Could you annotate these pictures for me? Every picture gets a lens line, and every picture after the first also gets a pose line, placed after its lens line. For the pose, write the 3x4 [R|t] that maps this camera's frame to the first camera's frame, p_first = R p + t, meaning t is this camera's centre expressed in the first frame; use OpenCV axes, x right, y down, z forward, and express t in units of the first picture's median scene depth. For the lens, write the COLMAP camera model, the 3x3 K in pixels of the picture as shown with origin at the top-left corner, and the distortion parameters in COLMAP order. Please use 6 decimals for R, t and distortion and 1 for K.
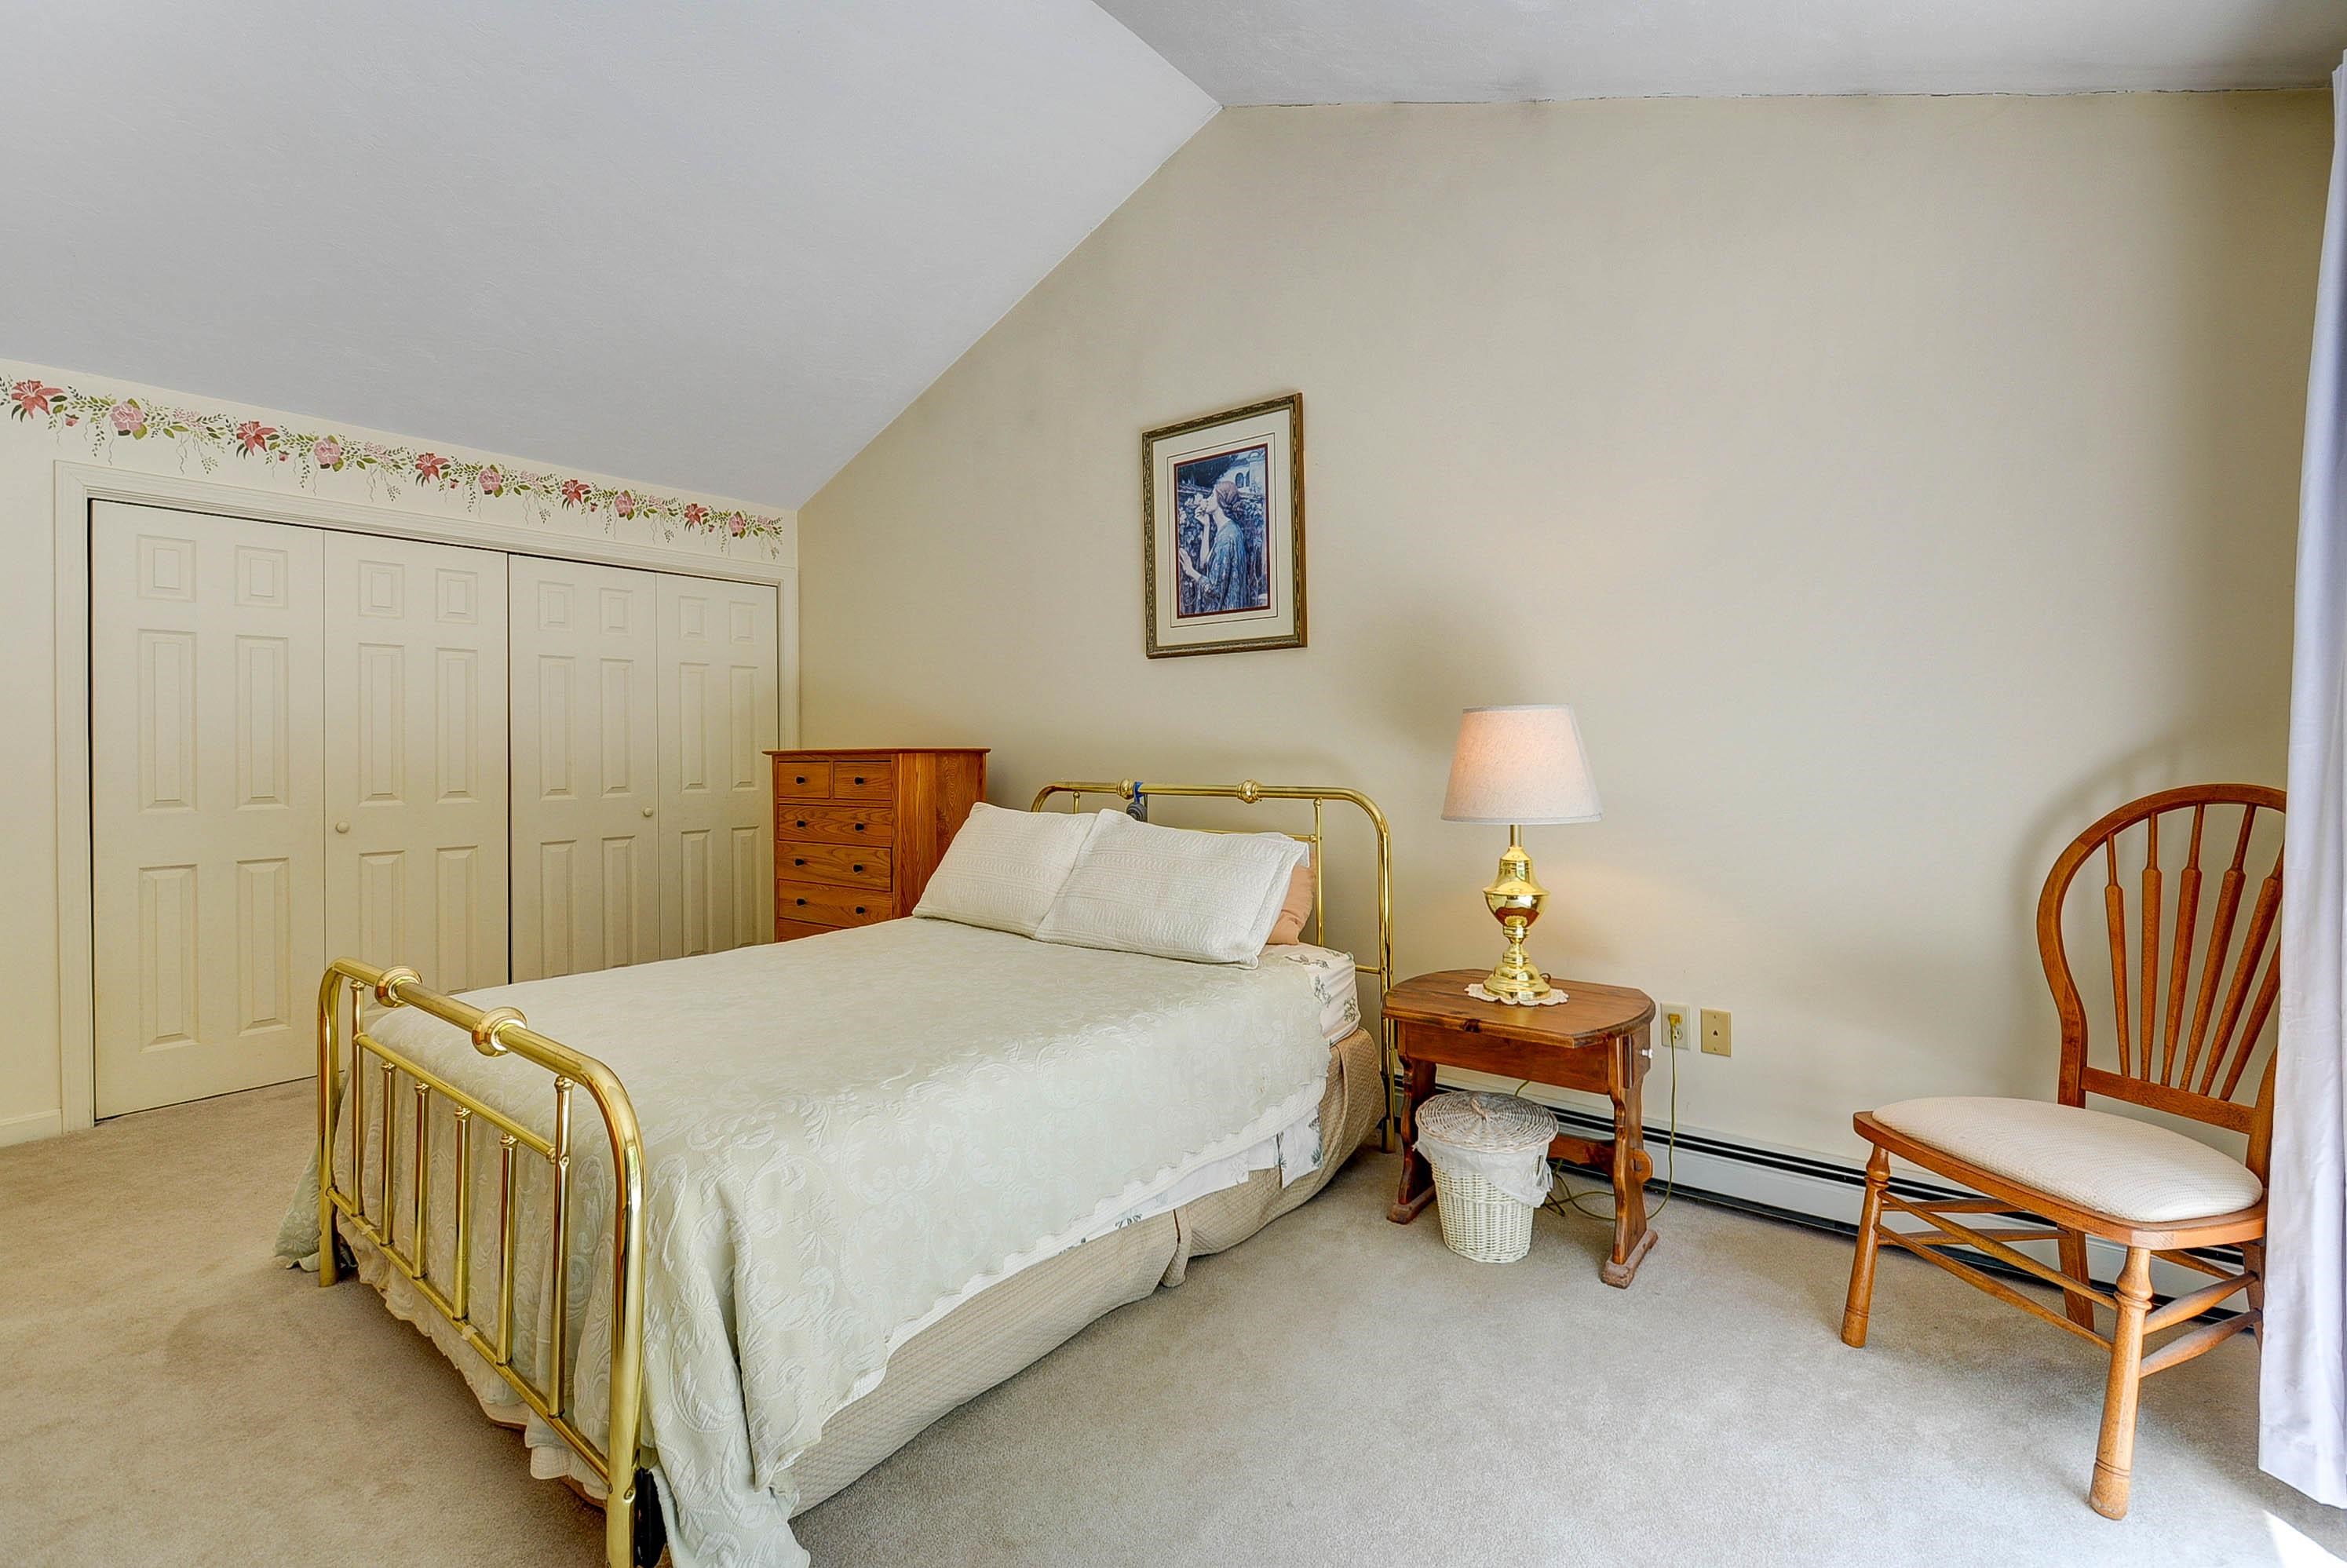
lens RADIAL K [[1026.8, 0, 1166.0], [0, 1026.8, 741.1], [0, 0, 1]] dist [0.000704, -0.000156]
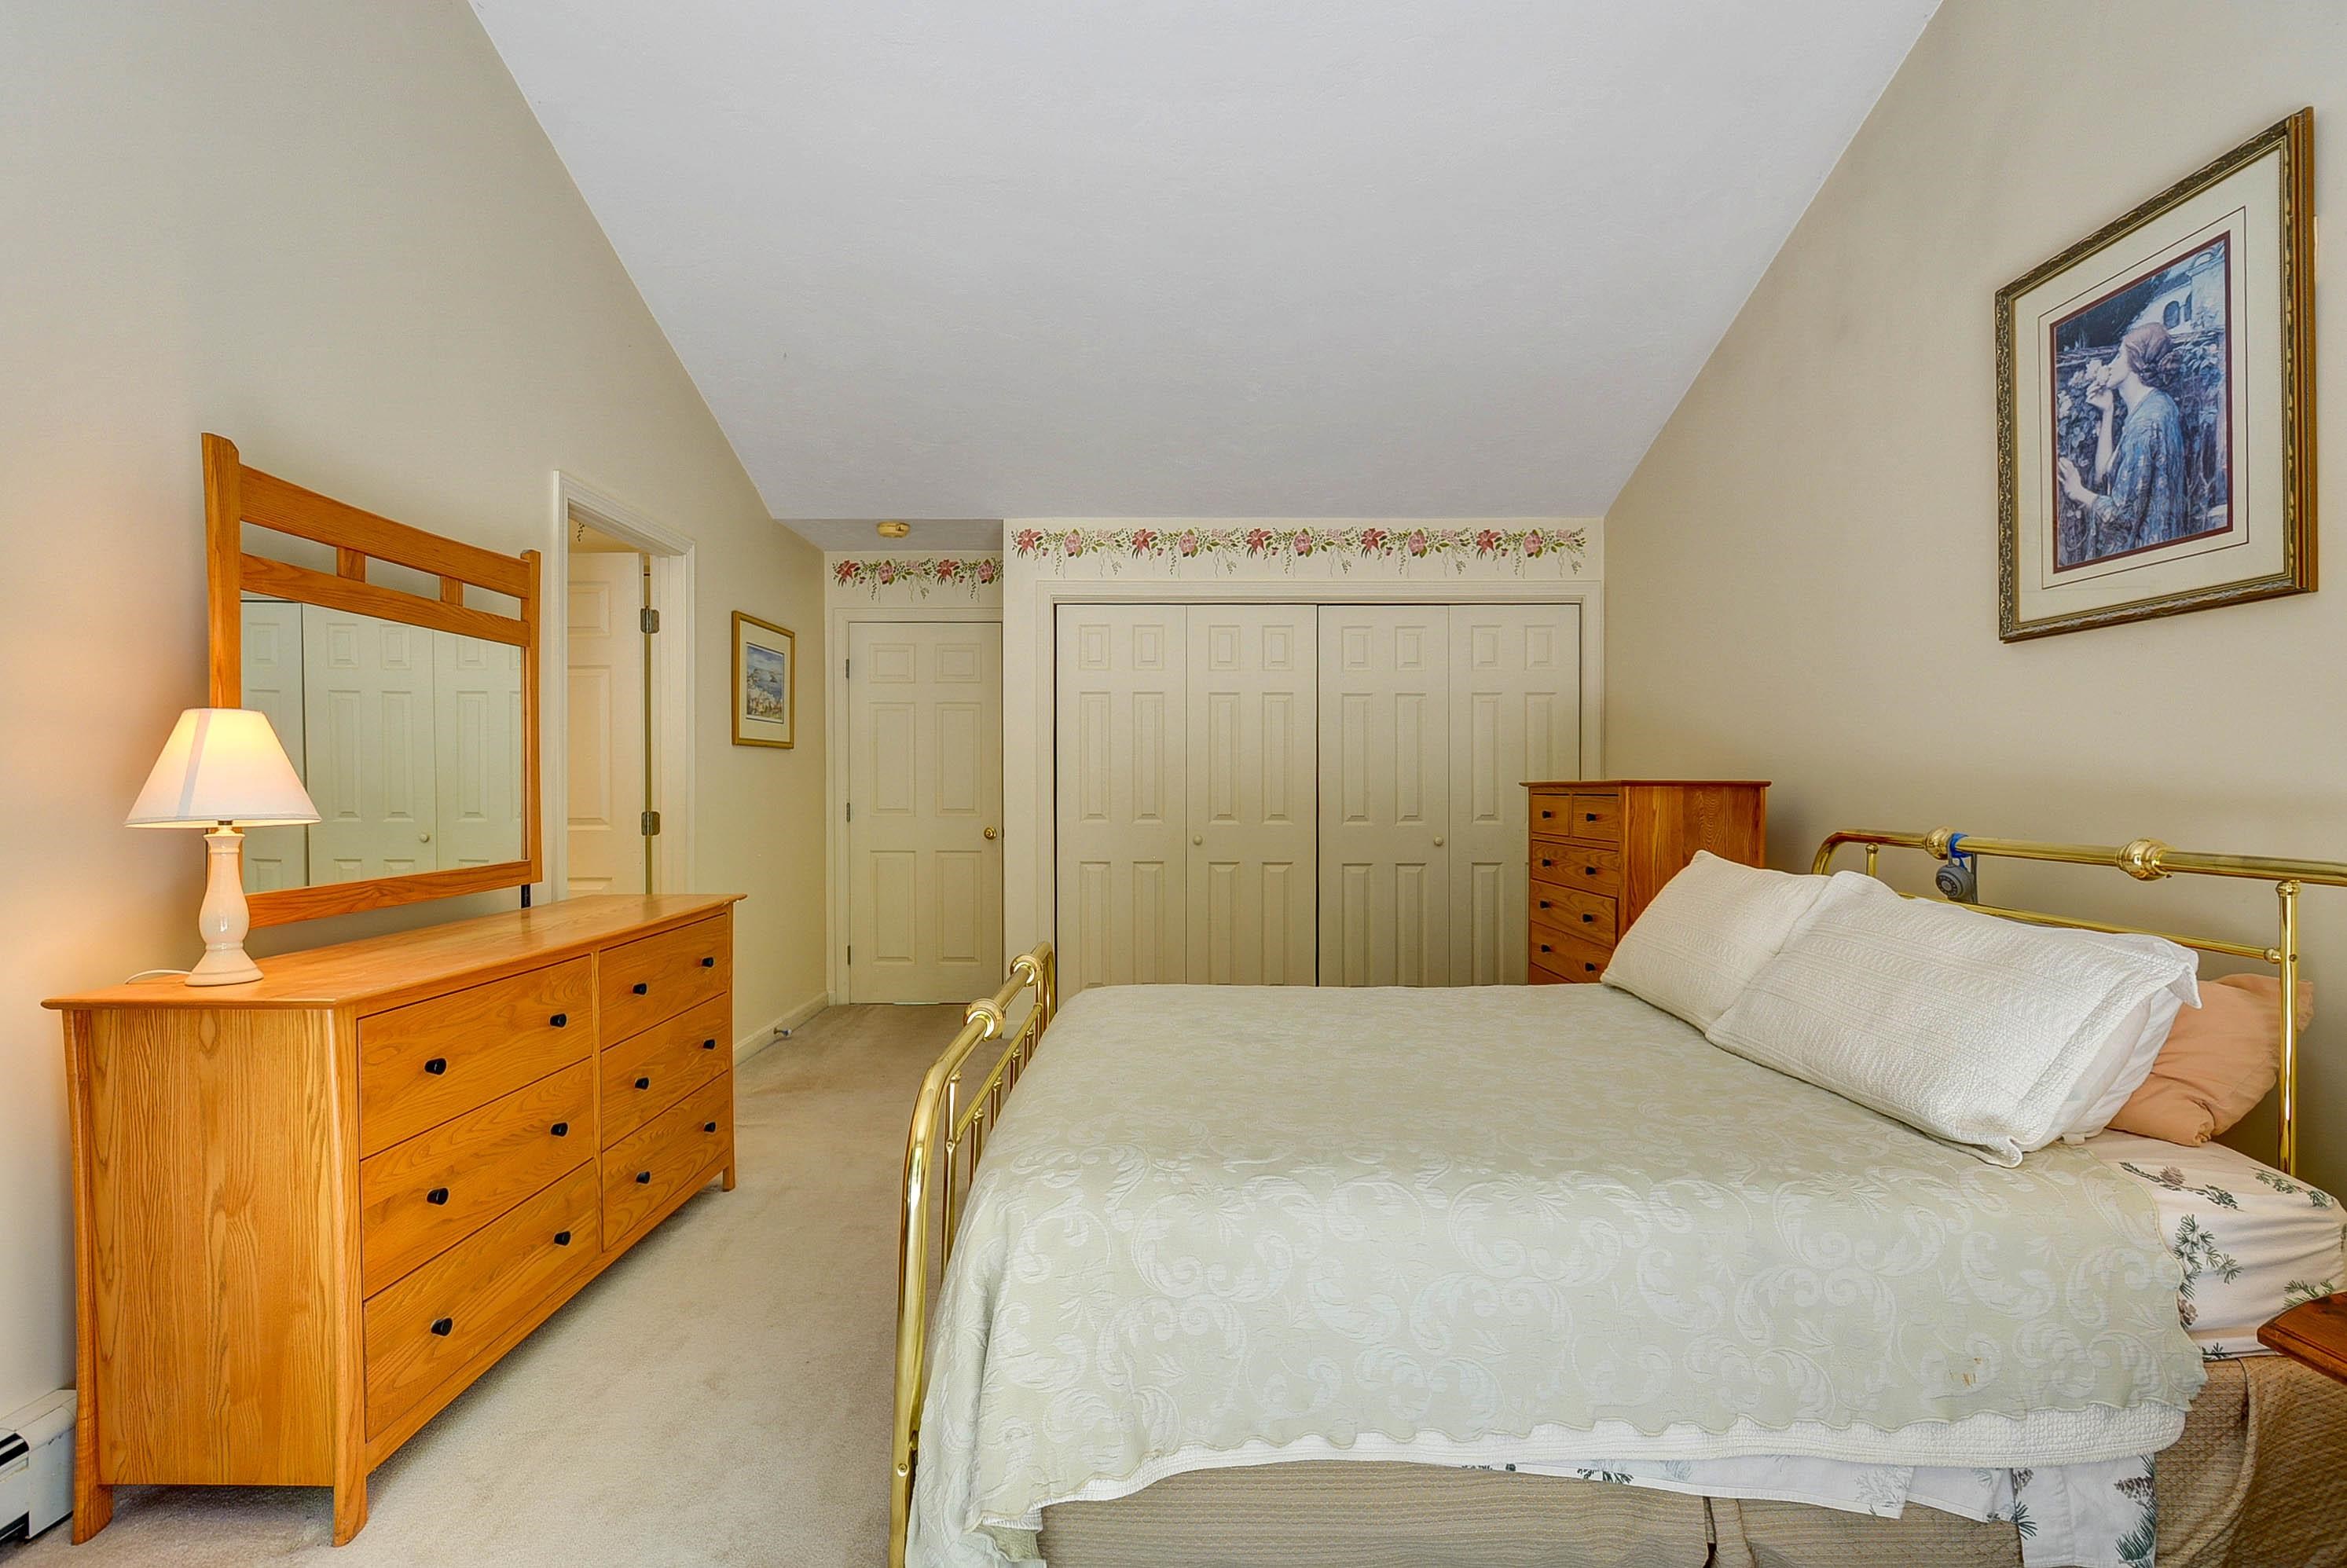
lens RADIAL K [[1029.1, 0, 1167.5], [0, 1029.1, 794.9], [0, 0, 1]] dist [0.000892, -0.004861]
pose [[0.618158, 0.017324, -0.785863, 0.174530], [-0.000665, 0.999768, 0.021516, 0.001427], [0.786053, -0.012778, 0.618026, 0.200354]]
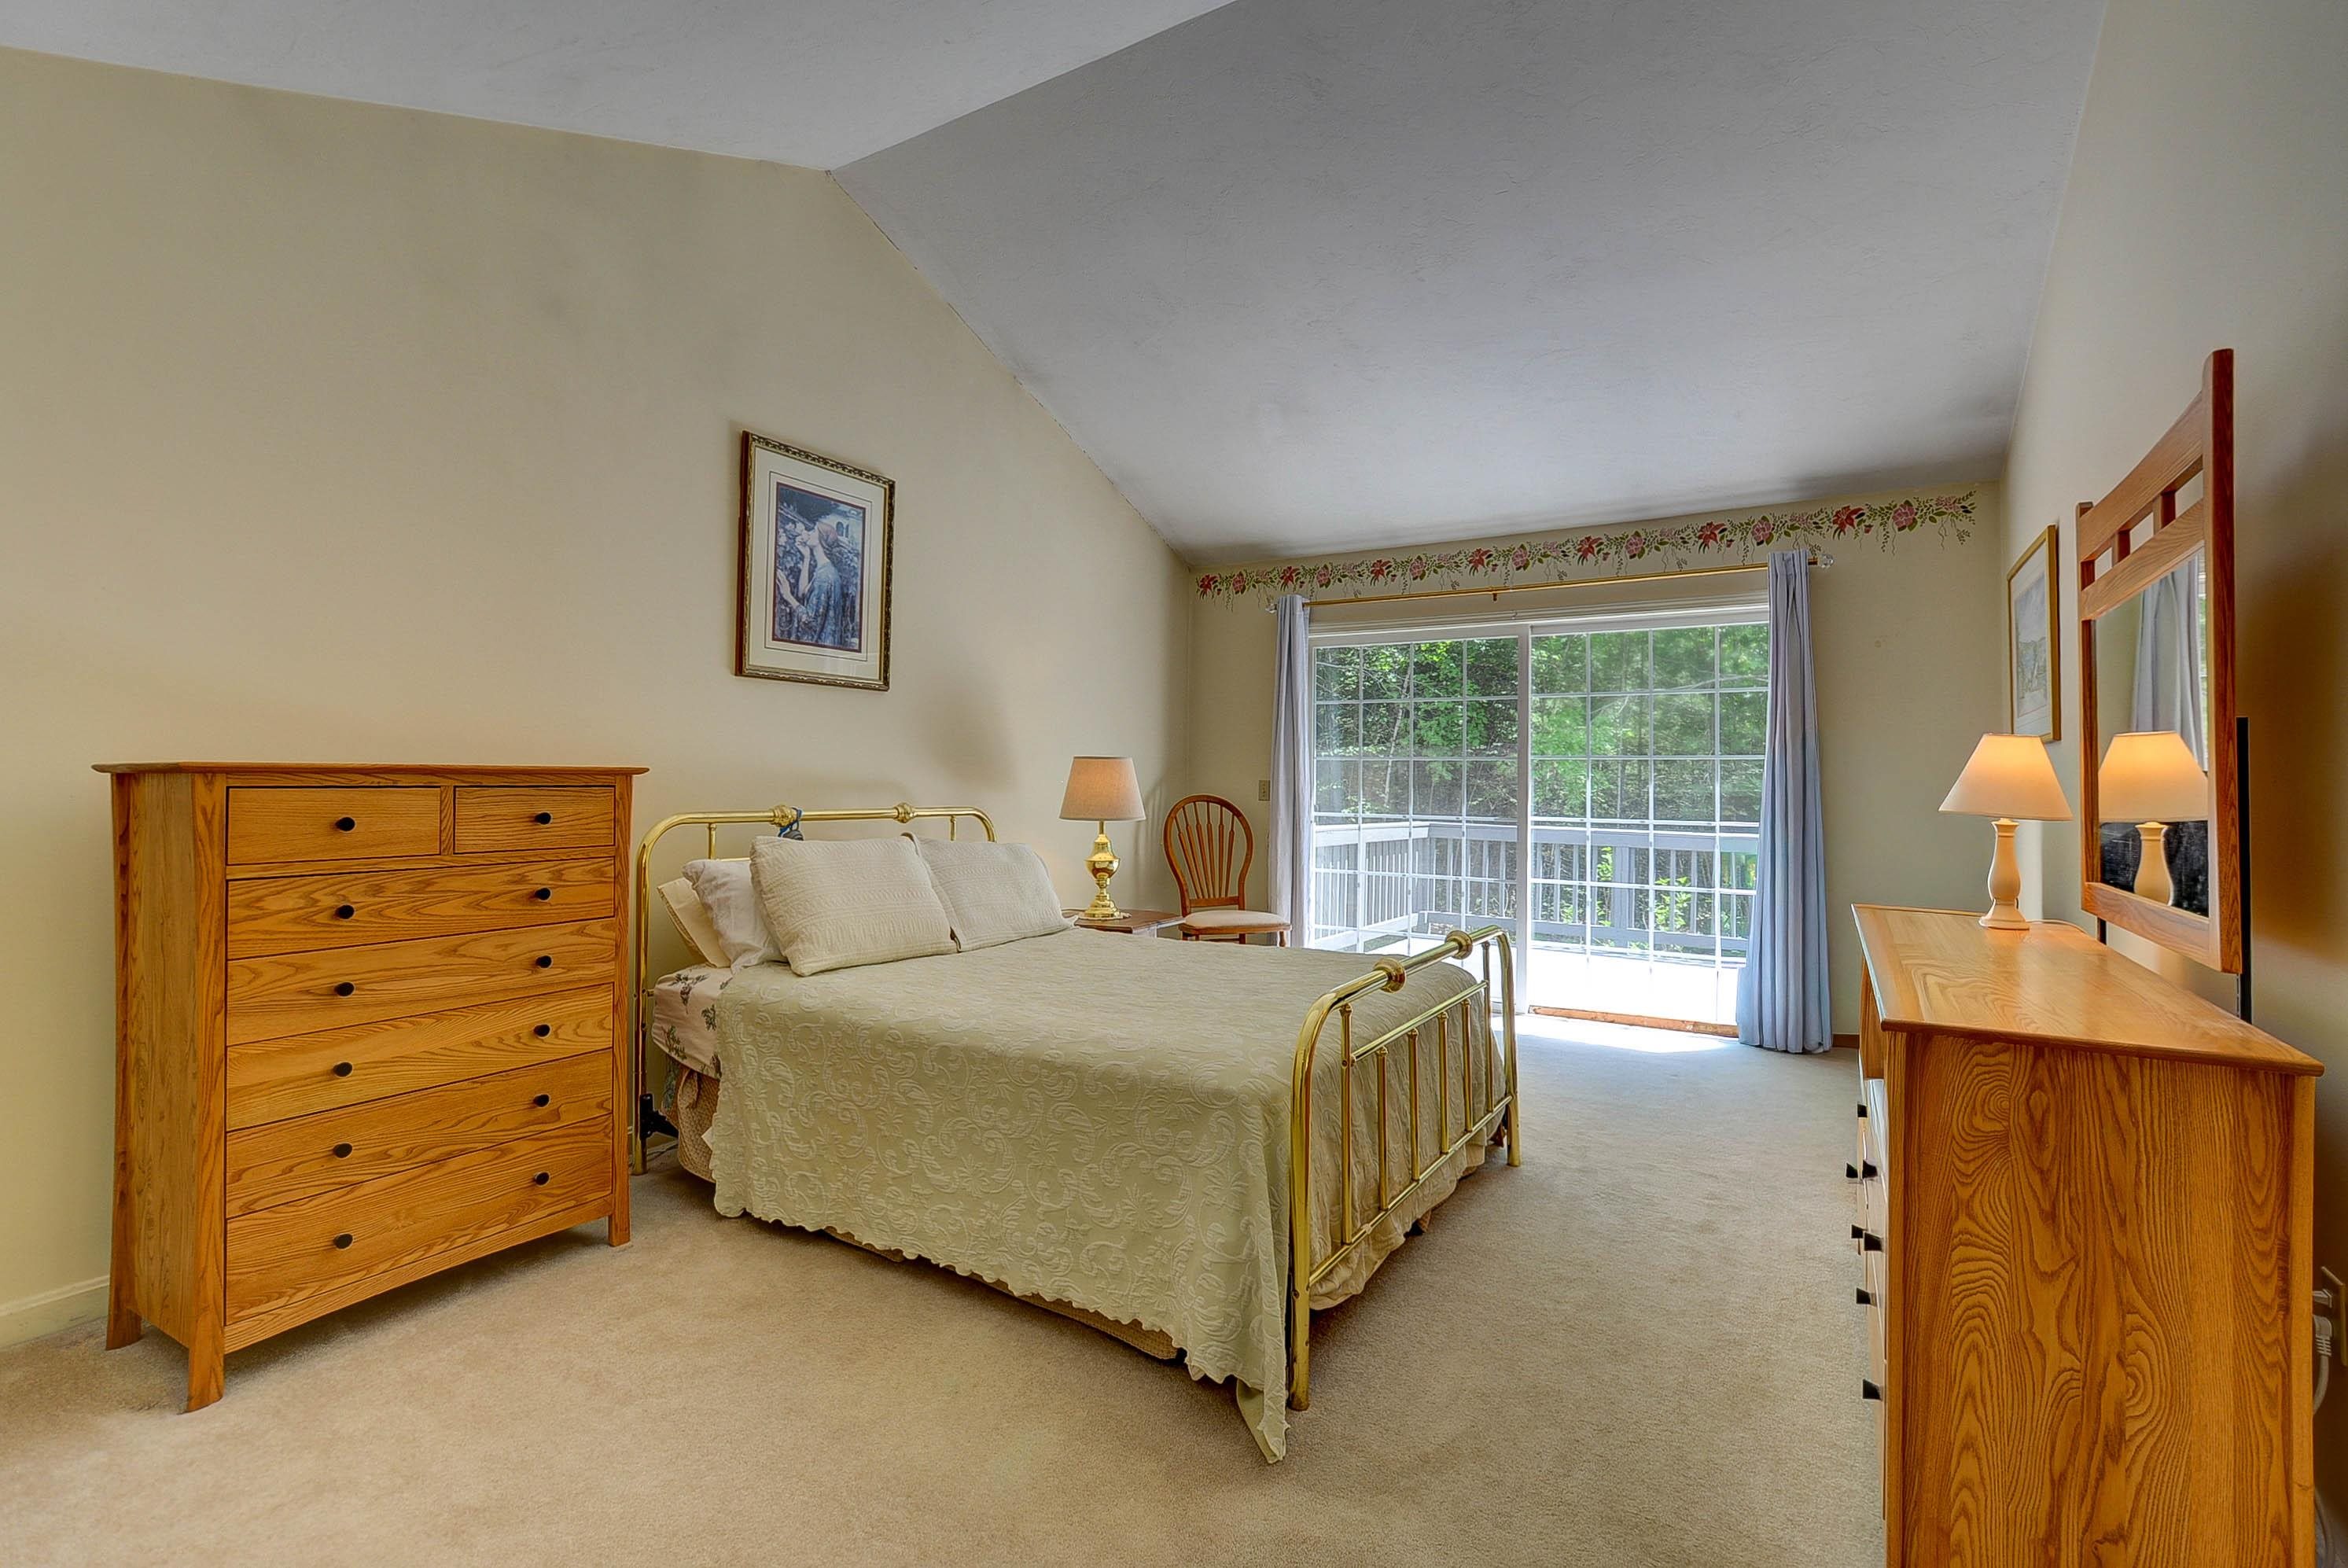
lens RADIAL K [[1068.1, 0, 1178.1], [0, 1068.1, 746.0], [0, 0, 1]] dist [0.019839, -0.000322]
pose [[-0.122196, 0.043705, 0.991543, -1.061873], [-0.011291, 0.998904, -0.045421, 0.022353], [-0.992442, -0.016746, -0.121568, 0.762367]]
